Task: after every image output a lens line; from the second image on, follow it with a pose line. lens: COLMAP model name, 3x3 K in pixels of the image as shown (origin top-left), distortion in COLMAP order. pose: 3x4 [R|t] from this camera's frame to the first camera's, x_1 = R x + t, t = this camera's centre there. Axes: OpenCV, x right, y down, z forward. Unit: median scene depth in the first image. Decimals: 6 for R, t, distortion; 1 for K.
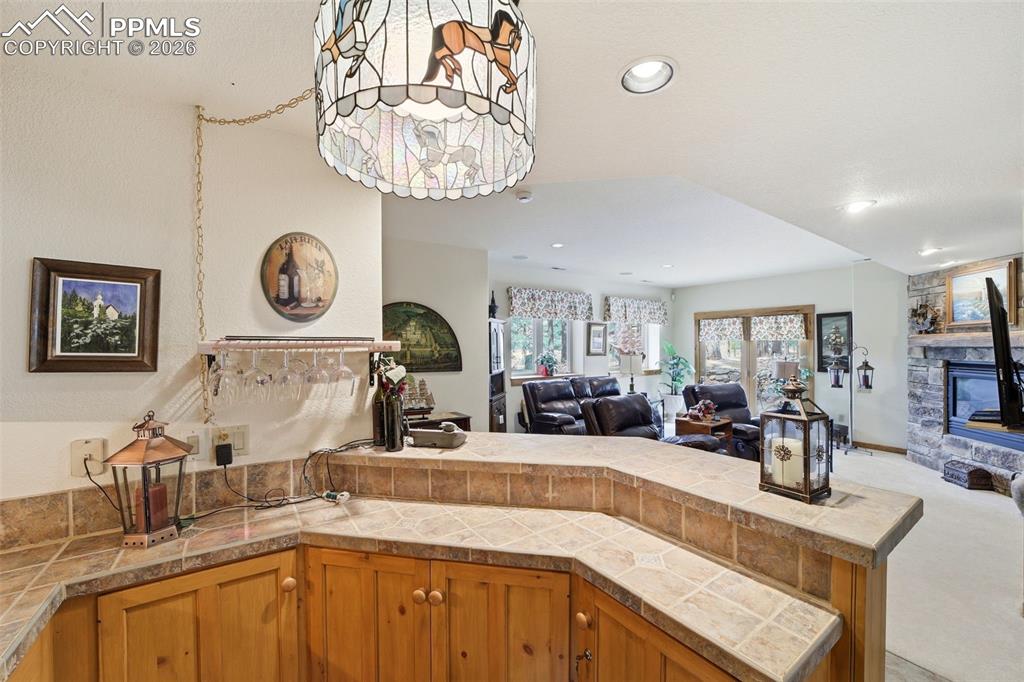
lens RADIAL K [[400.6, 0, 513.5], [0, 400.6, 346.3], [0, 0, 1]] dist [-0.035528, 0.008582]
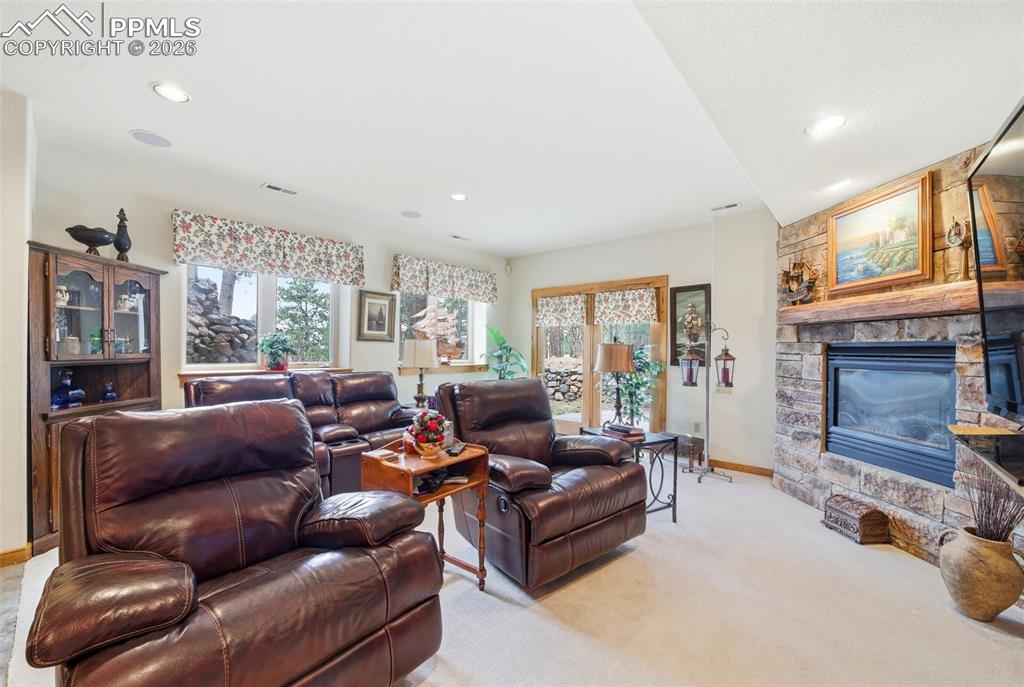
lens RADIAL K [[413.3, 0, 515.9], [0, 413.3, 350.2], [0, 0, 1]] dist [-0.019173, 0.000384]
pose [[0.968252, 0.011242, 0.249724, 0.365321], [-0.012154, 0.999924, 0.002109, 0.047157], [-0.249681, -0.005077, 0.968315, 0.394101]]
